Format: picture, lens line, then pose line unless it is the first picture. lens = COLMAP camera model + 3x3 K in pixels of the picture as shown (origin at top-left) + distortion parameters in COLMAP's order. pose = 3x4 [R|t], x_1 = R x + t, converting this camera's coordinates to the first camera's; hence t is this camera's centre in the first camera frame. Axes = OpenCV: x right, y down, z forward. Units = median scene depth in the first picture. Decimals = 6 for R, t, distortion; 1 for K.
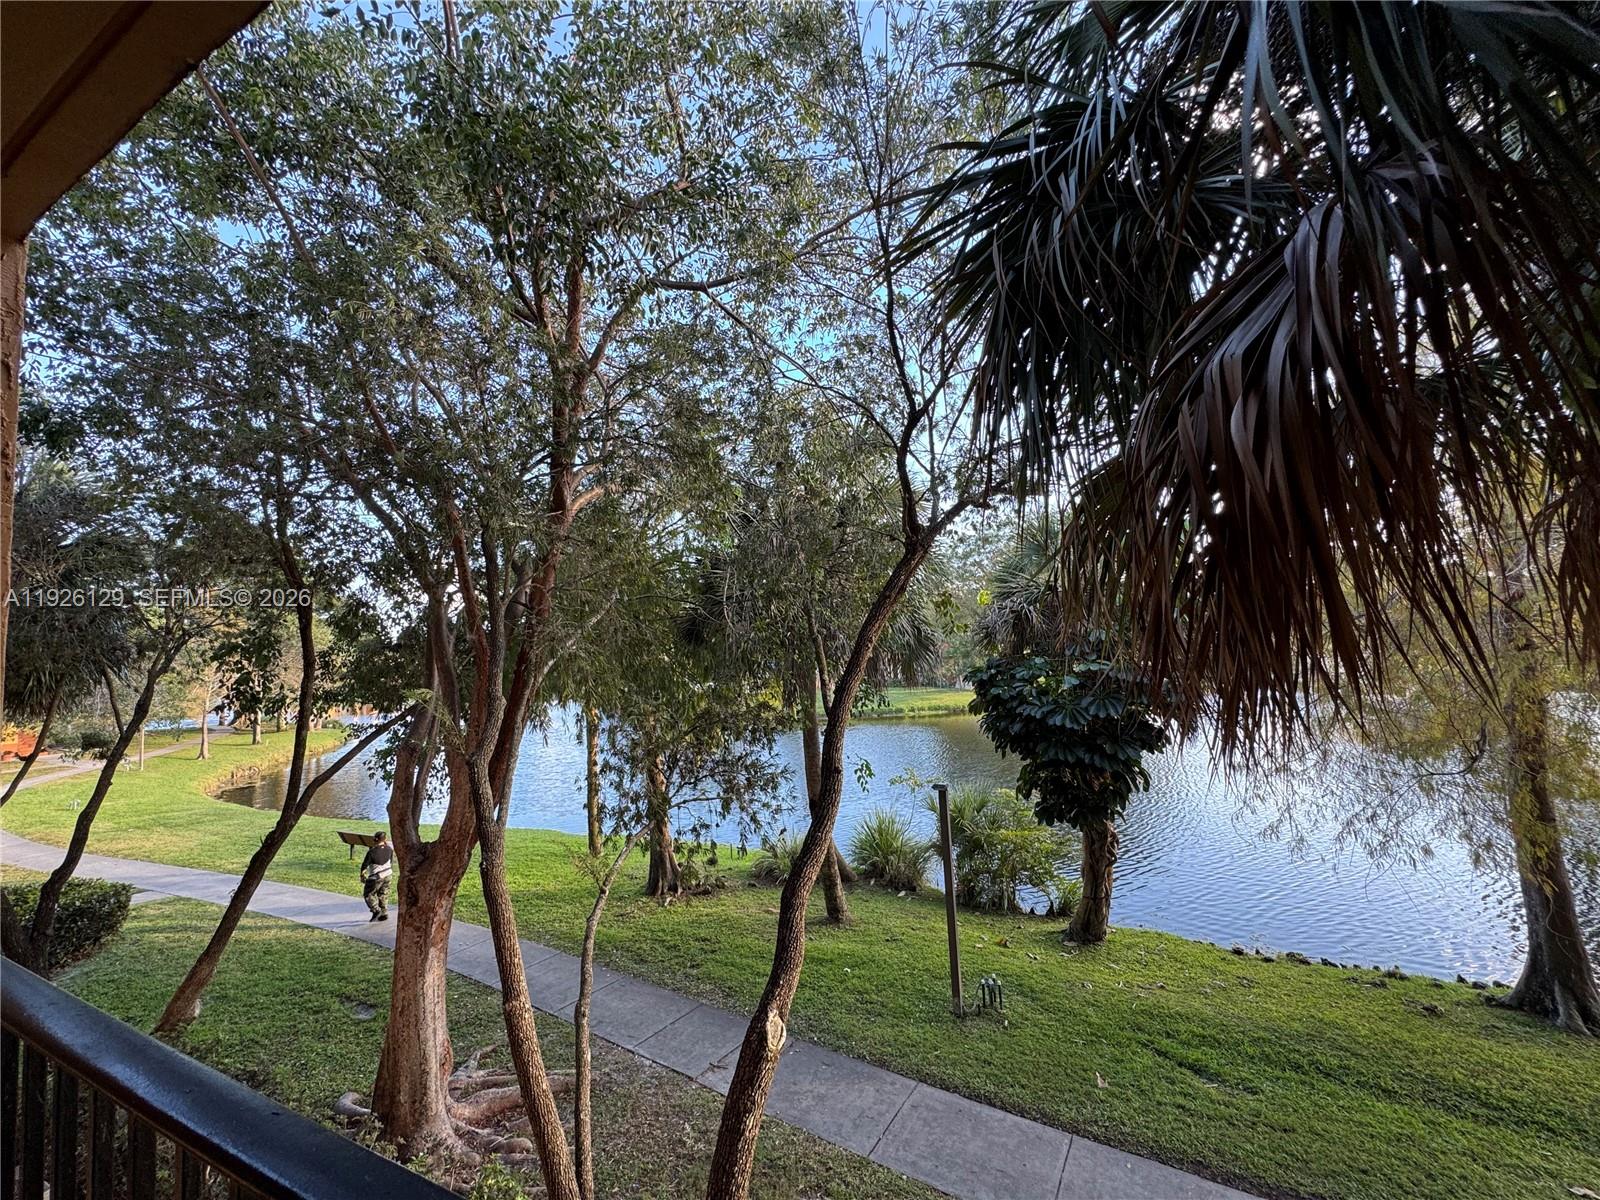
lens RADIAL K [[641.3, 0, 799.7], [0, 641.3, 600.8], [0, 0, 1]] dist [-0.005162, 0.000881]
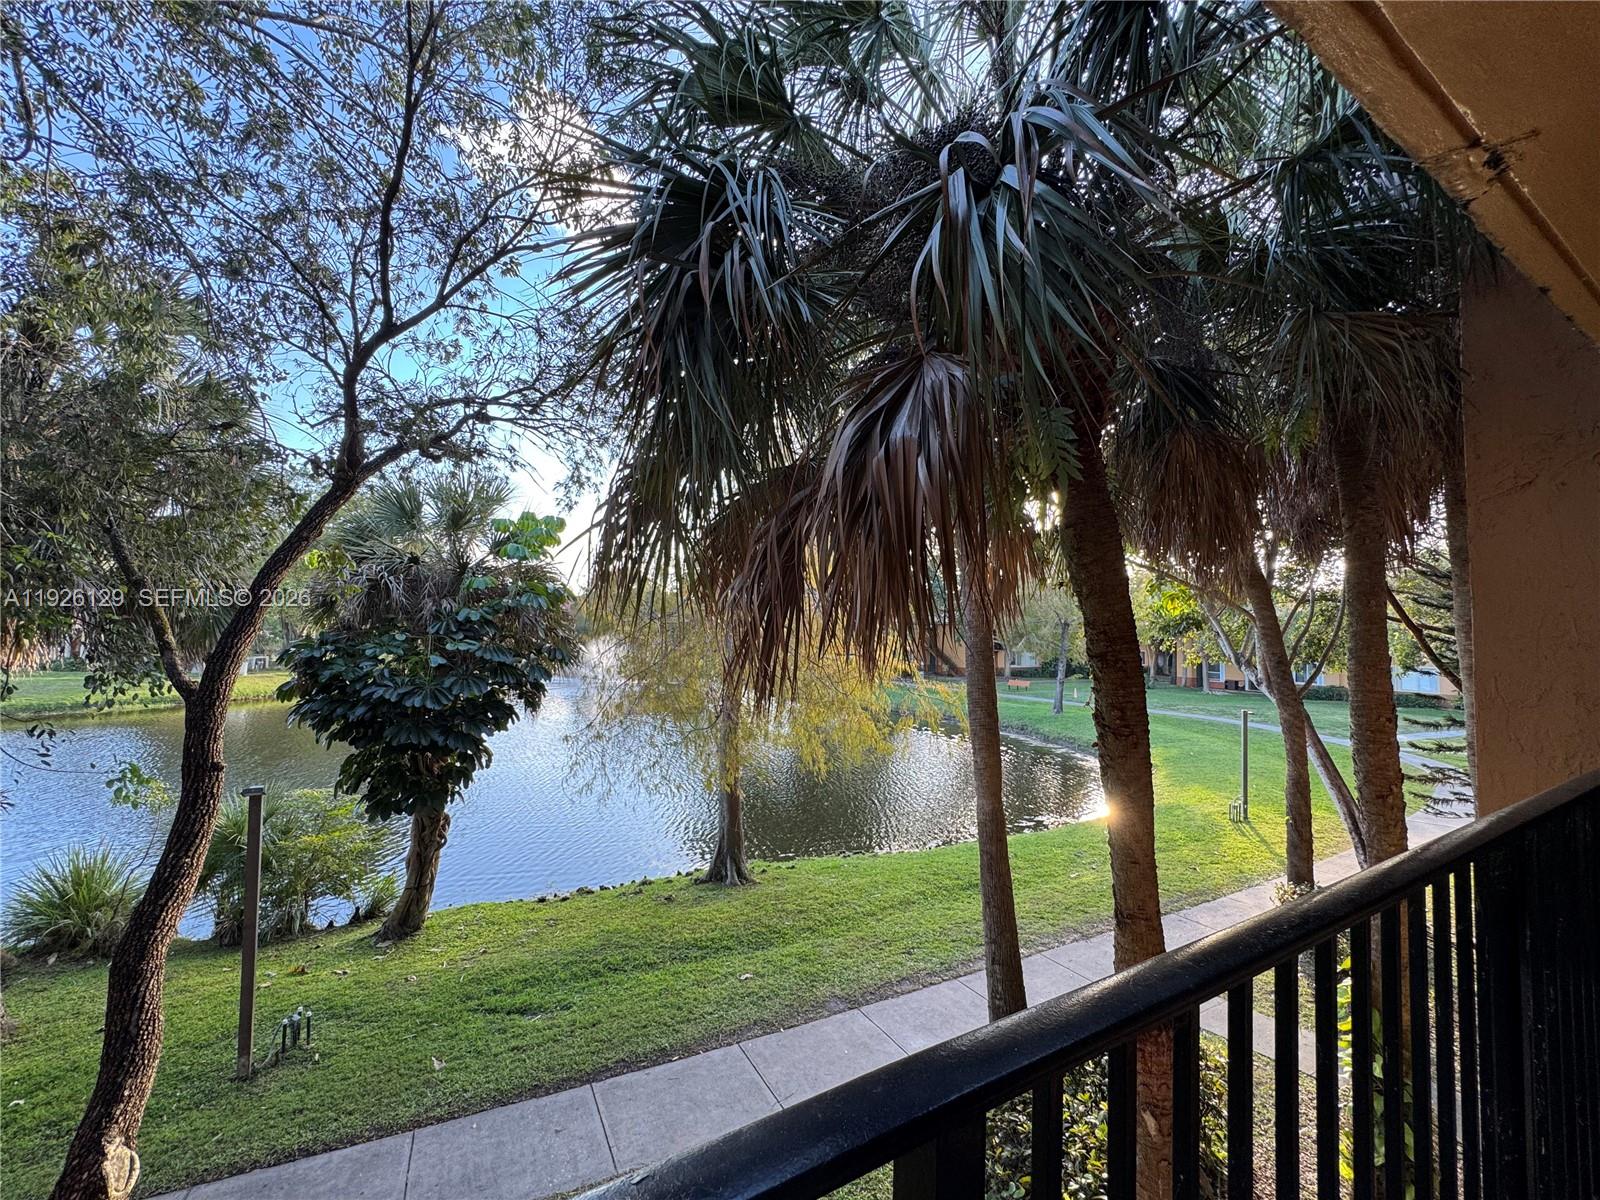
lens RADIAL K [[641.3, 0, 799.3], [0, 641.3, 599.8], [0, 0, 1]] dist [-0.005162, 0.000881]
pose [[0.535381, 0.099100, 0.838777, -0.091379], [-0.115154, 0.992384, -0.043748, 0.015620], [-0.836724, -0.073166, 0.542715, 0.037619]]
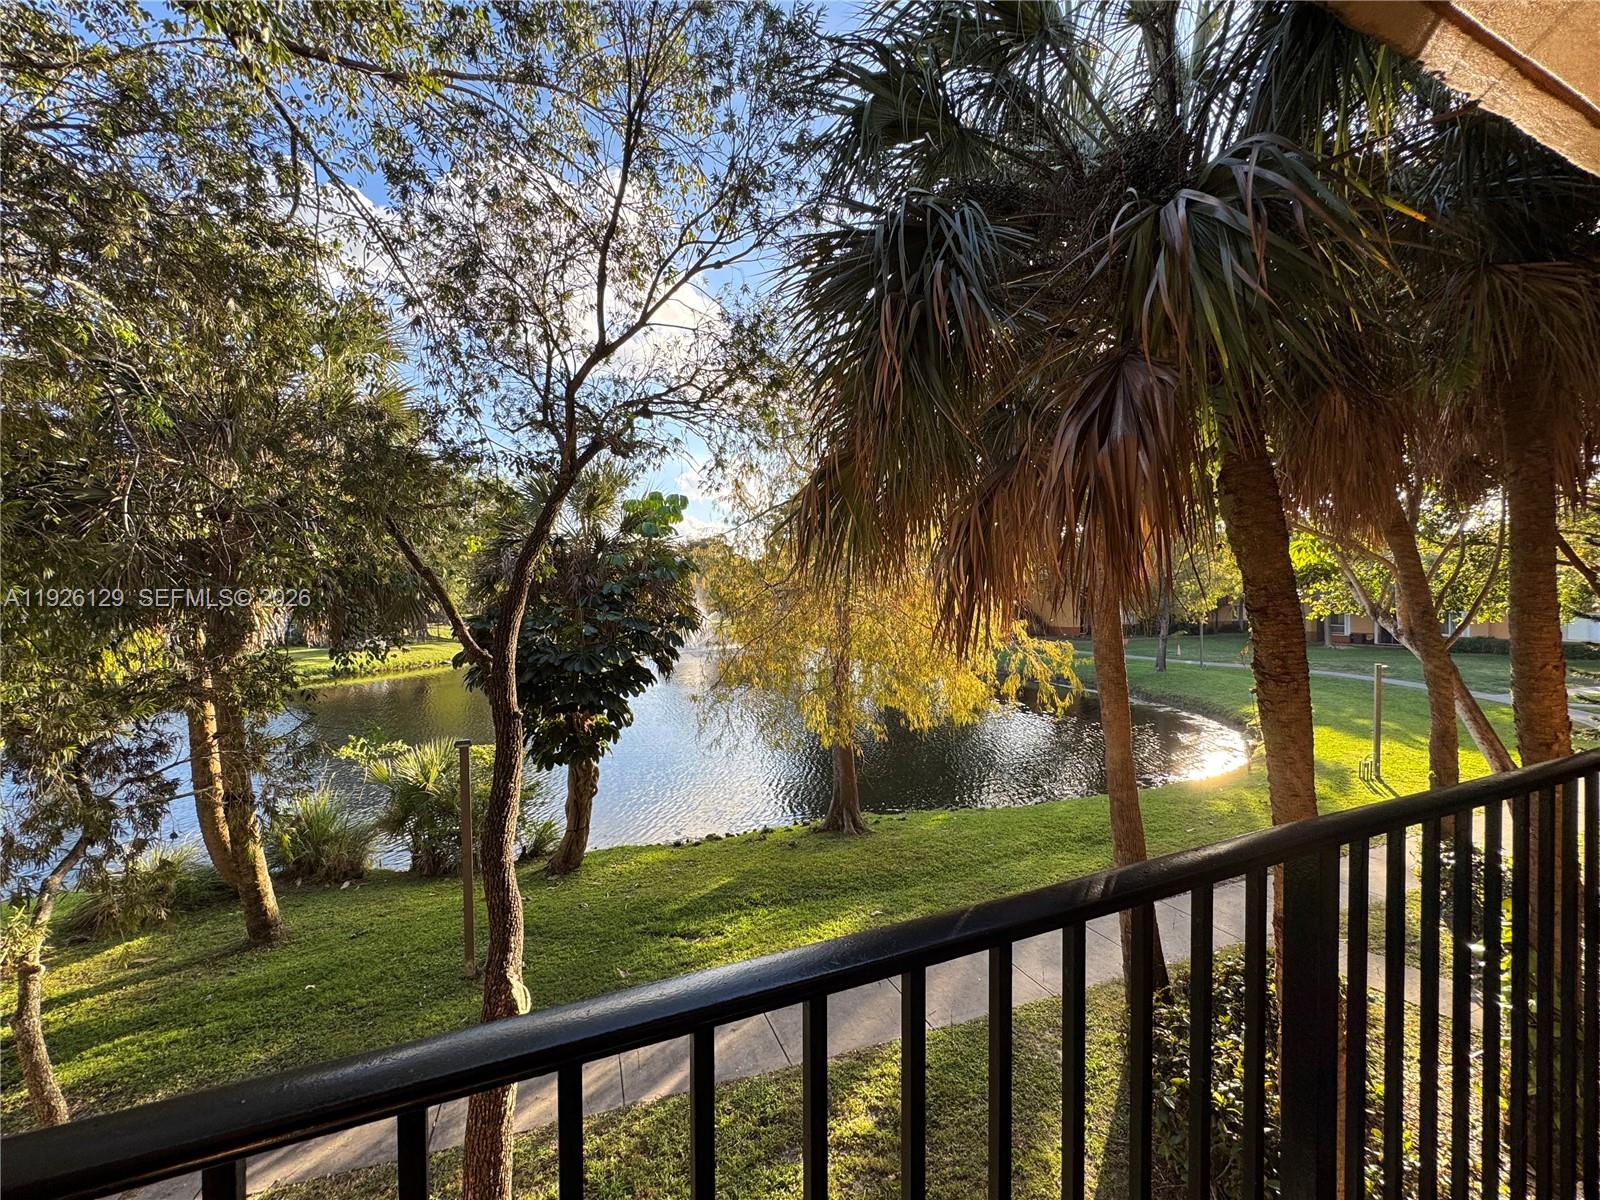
lens RADIAL K [[641.3, 0, 799.6], [0, 641.3, 598.2], [0, 0, 1]] dist [-0.005162, 0.000881]
pose [[0.636474, 0.036934, 0.770413, -0.172091], [-0.084537, 0.996176, 0.022083, 0.019420], [-0.766651, -0.079183, 0.637162, 0.054532]]
